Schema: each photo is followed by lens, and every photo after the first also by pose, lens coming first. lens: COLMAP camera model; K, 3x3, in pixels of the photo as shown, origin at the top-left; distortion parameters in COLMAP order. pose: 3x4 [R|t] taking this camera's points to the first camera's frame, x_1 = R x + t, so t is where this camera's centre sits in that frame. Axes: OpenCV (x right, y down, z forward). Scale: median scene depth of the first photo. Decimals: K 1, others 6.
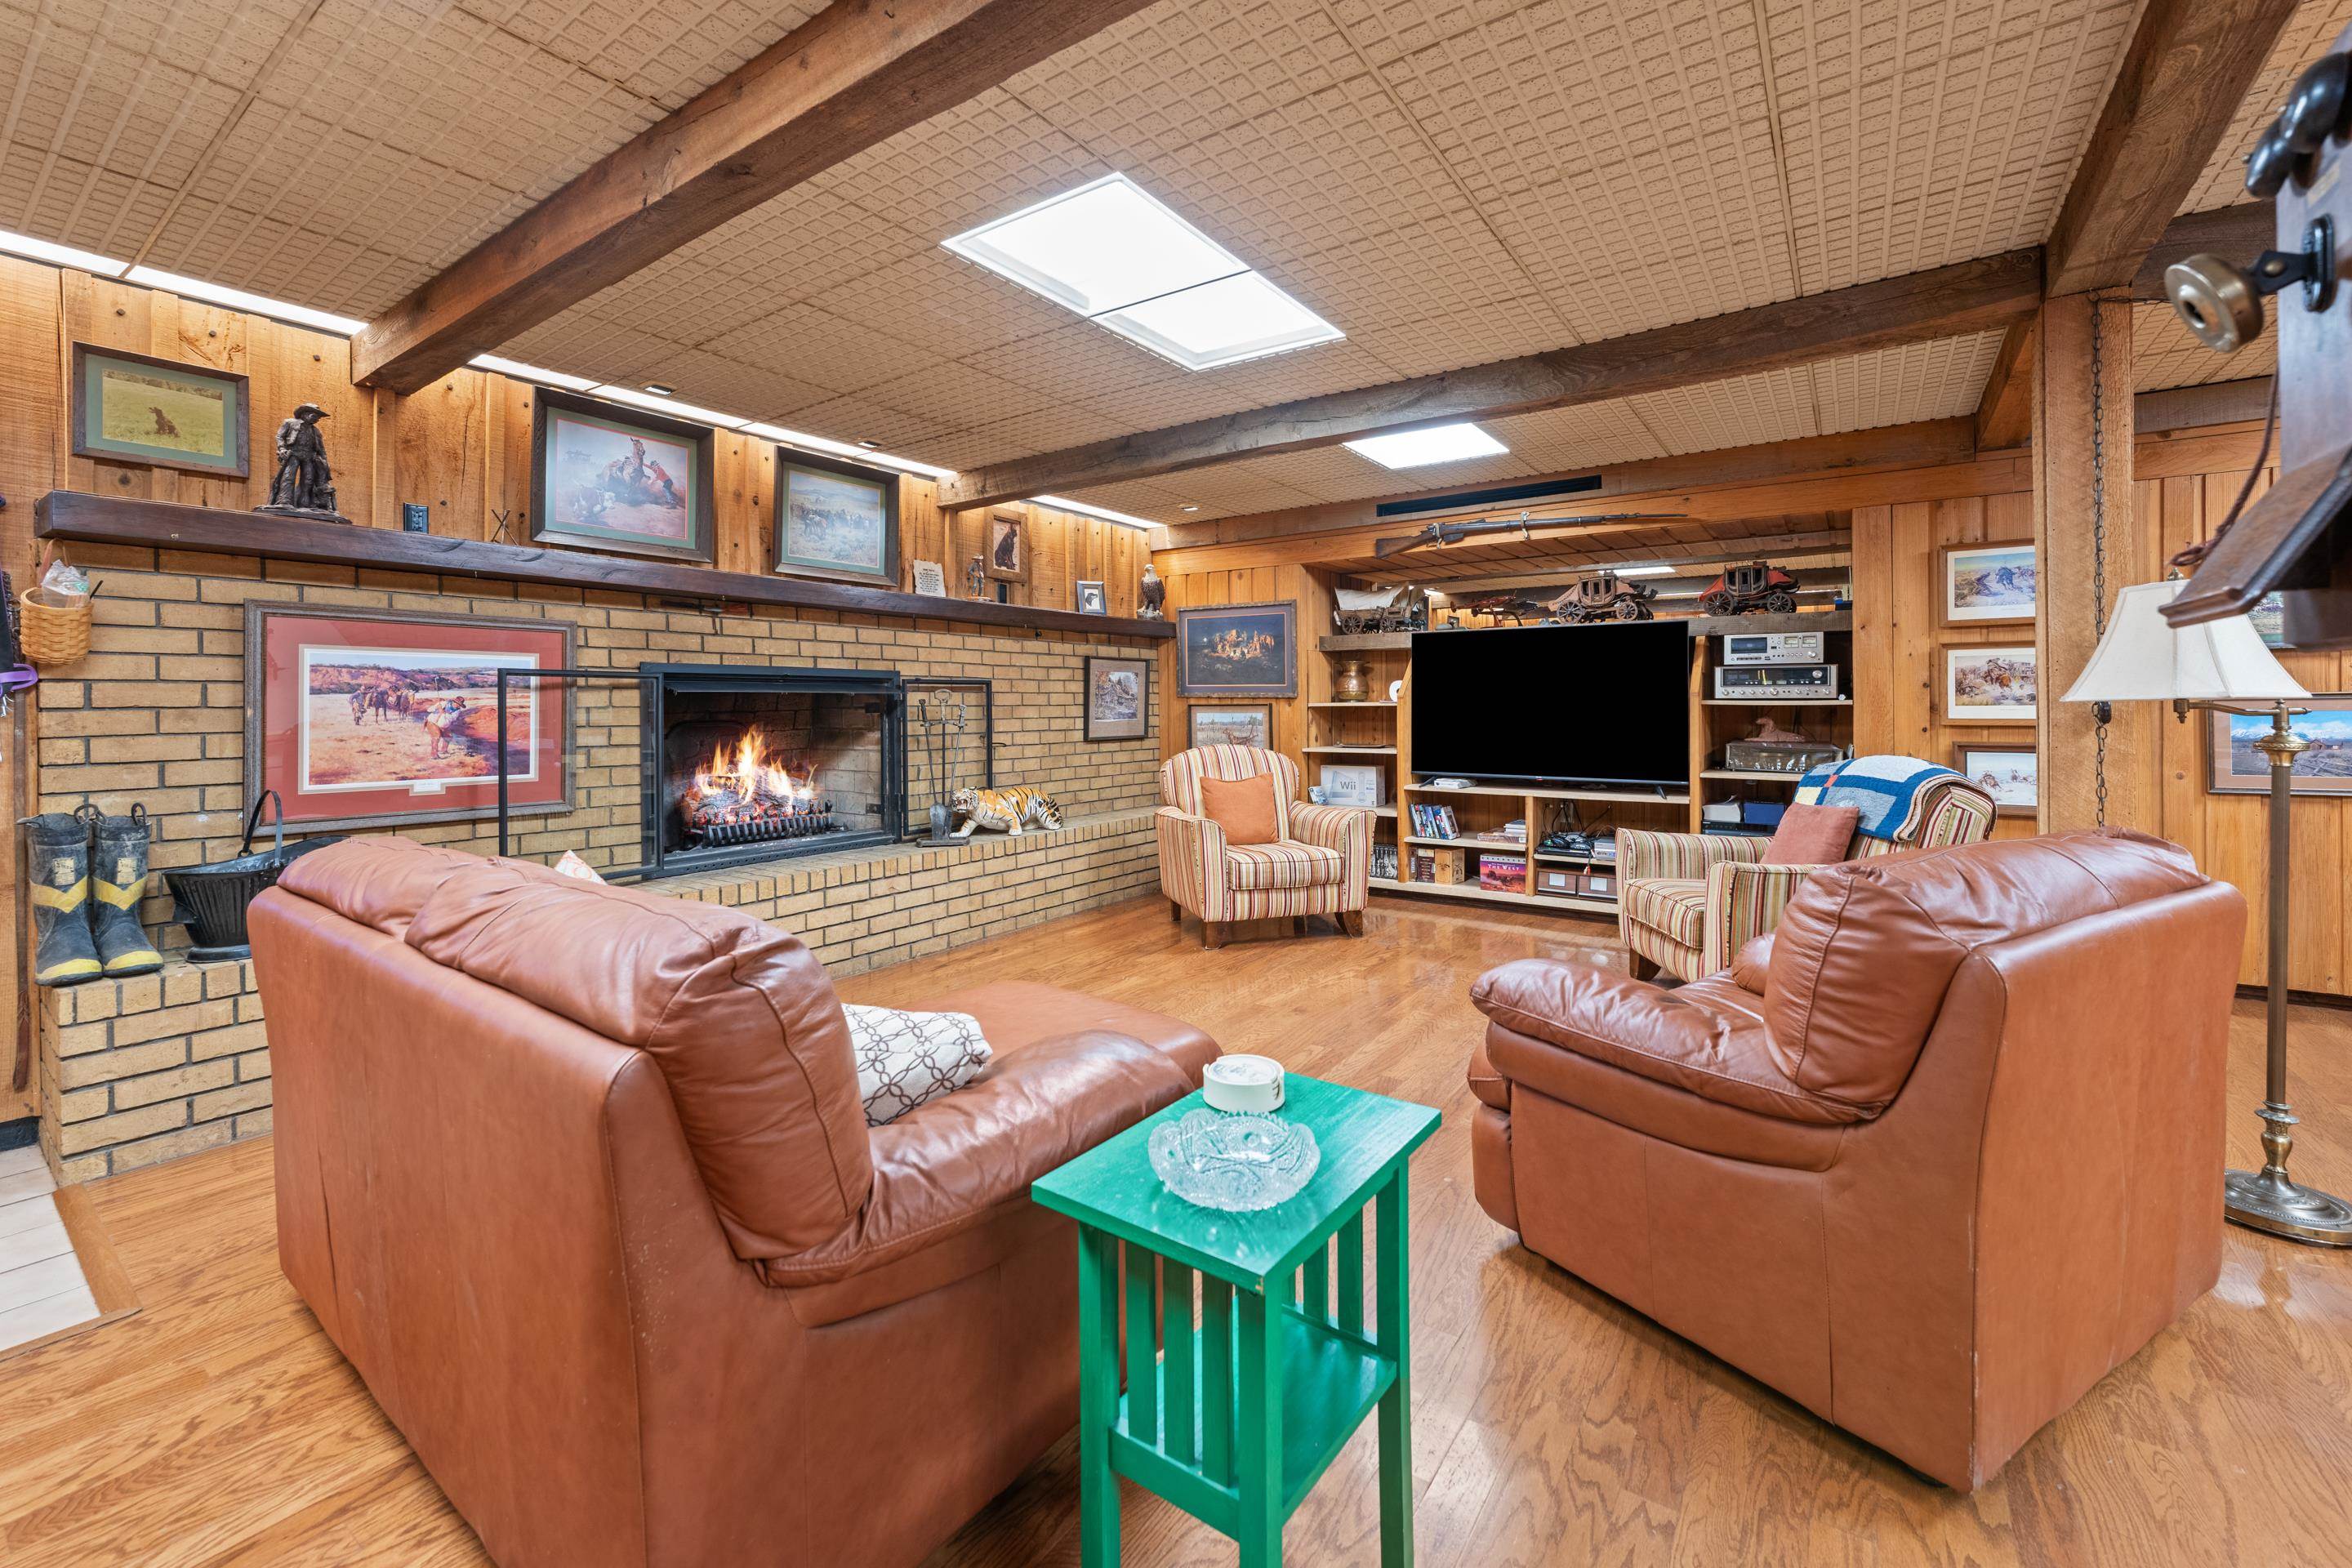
lens RADIAL K [[957.8, 0, 1168.7], [0, 957.8, 704.7], [0, 0, 1]] dist [-0.002558, 0.000698]
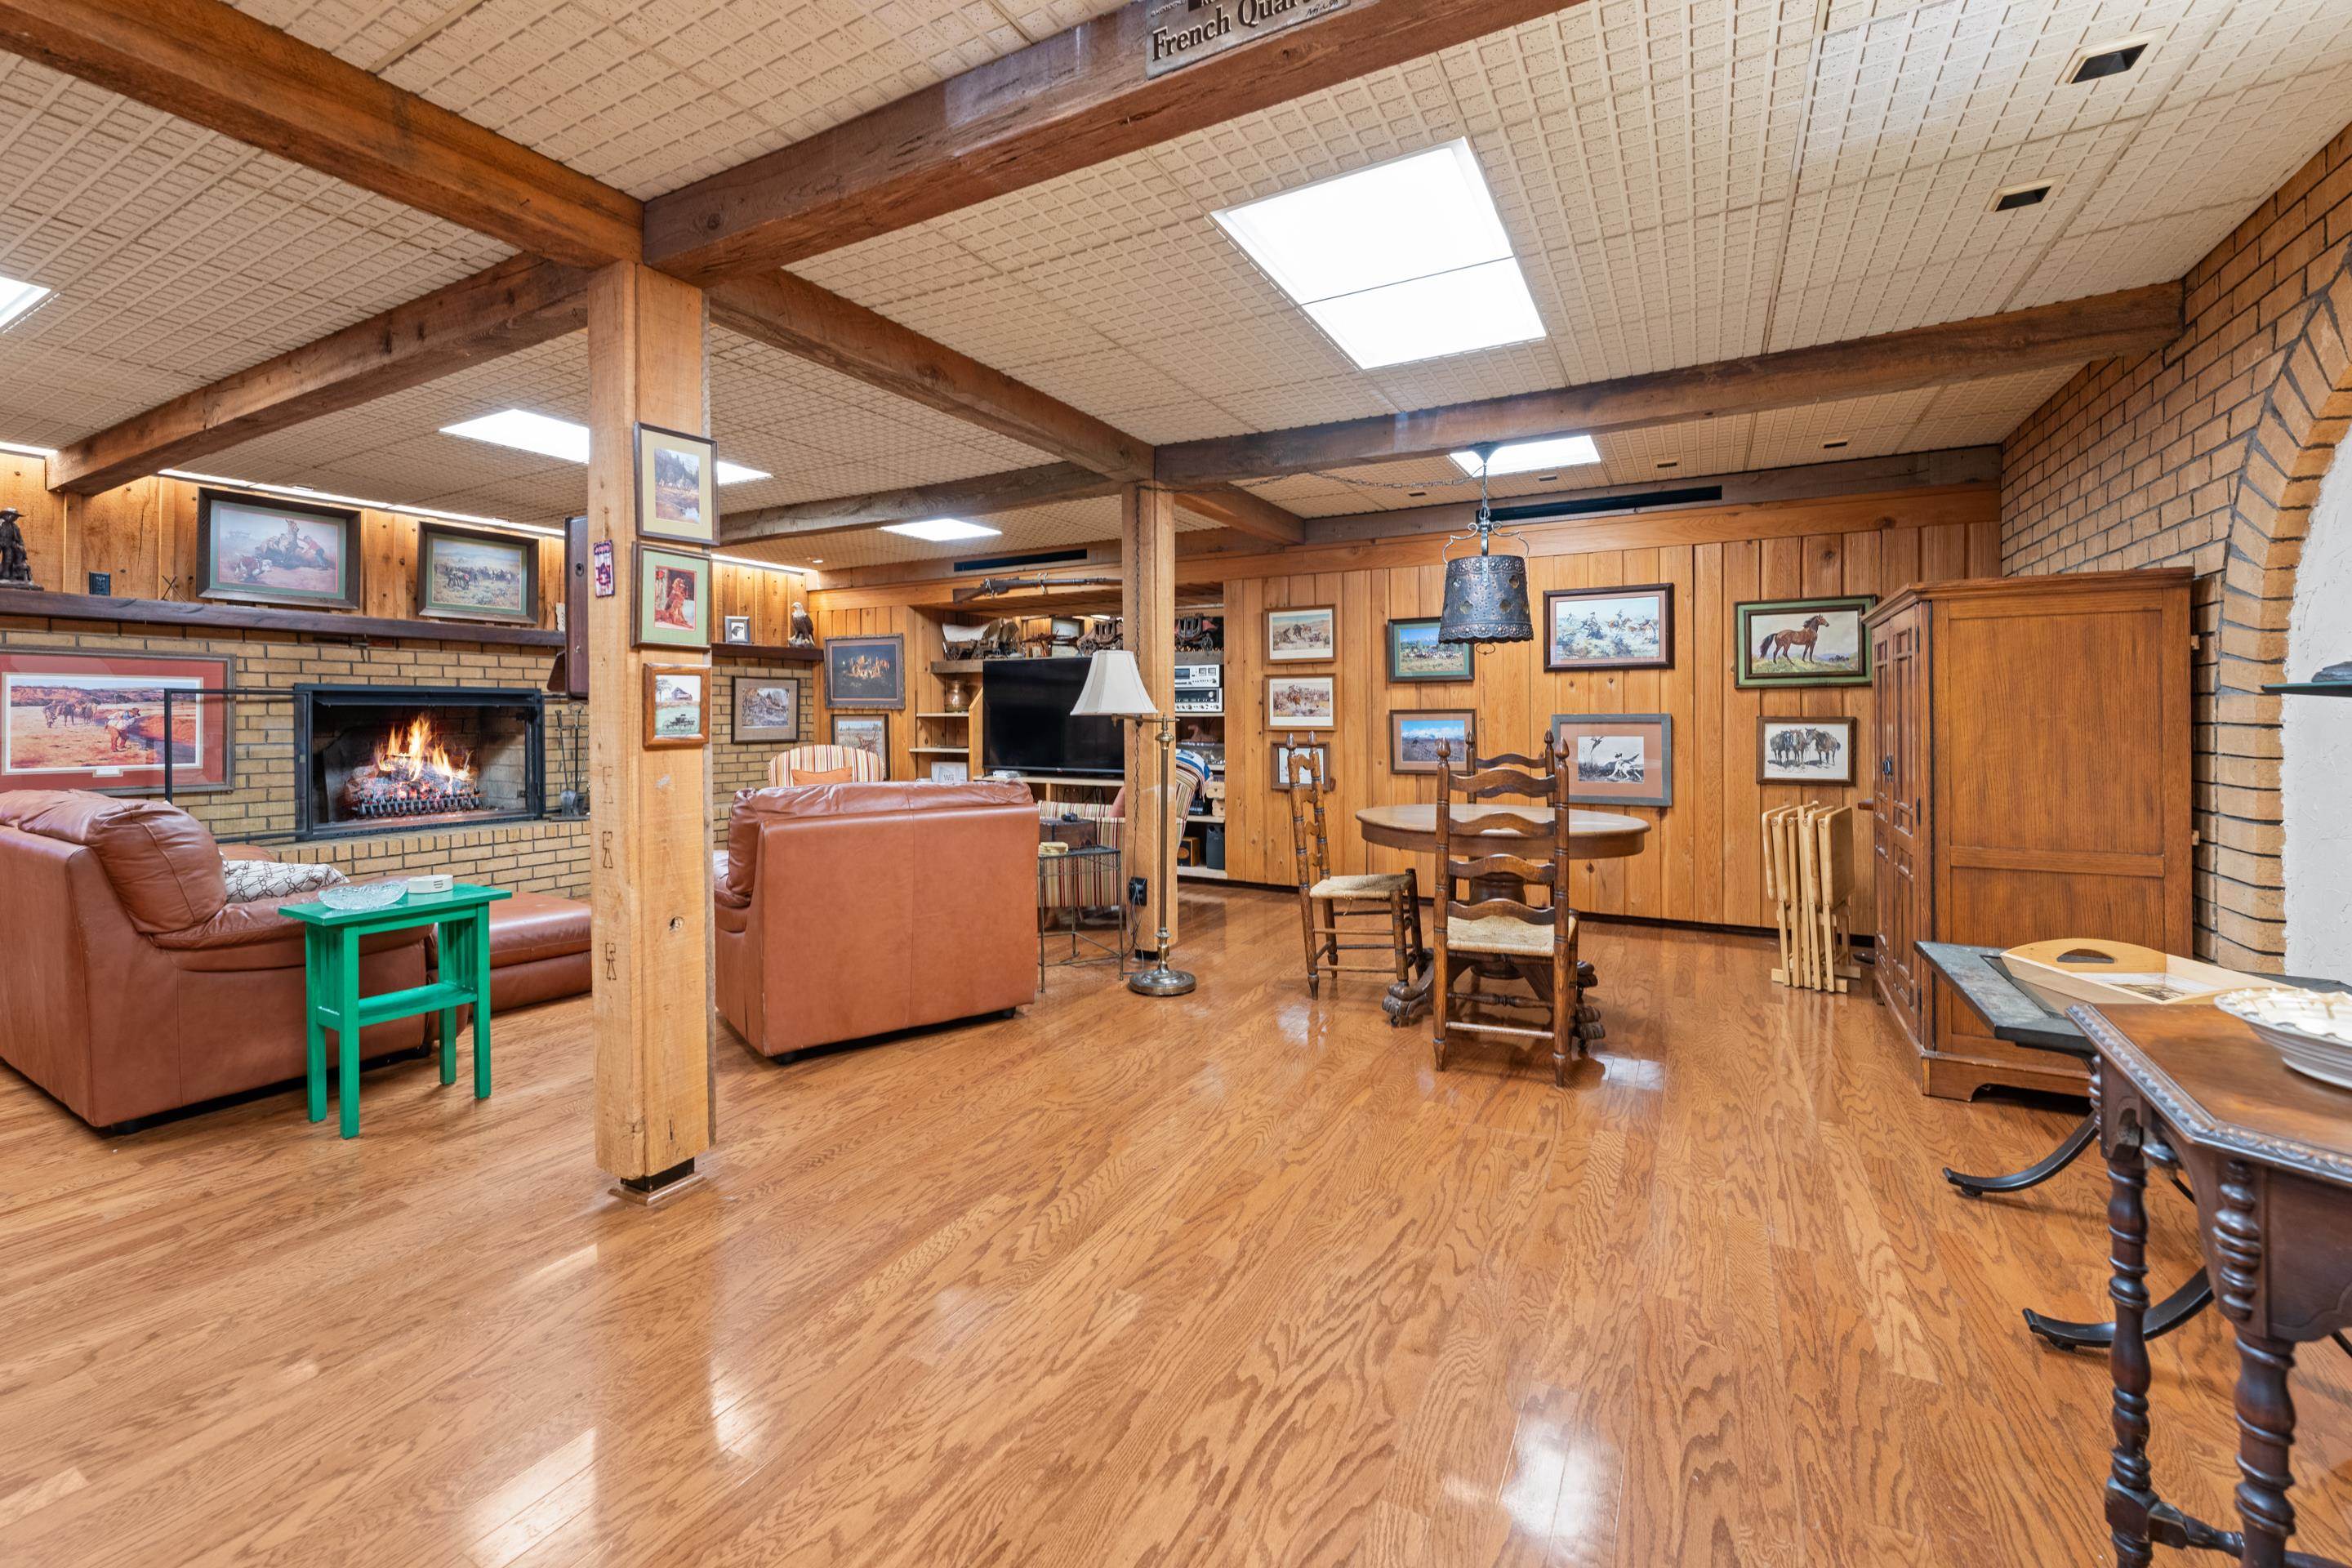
lens RADIAL K [[957.8, 0, 1169.5], [0, 957.8, 716.6], [0, 0, 1]] dist [-0.002558, 0.000698]
pose [[0.994185, 0.002253, 0.107660, 0.507524], [-0.002517, 0.999994, 0.002319, -0.002439], [-0.107654, -0.002577, 0.994185, -0.462205]]
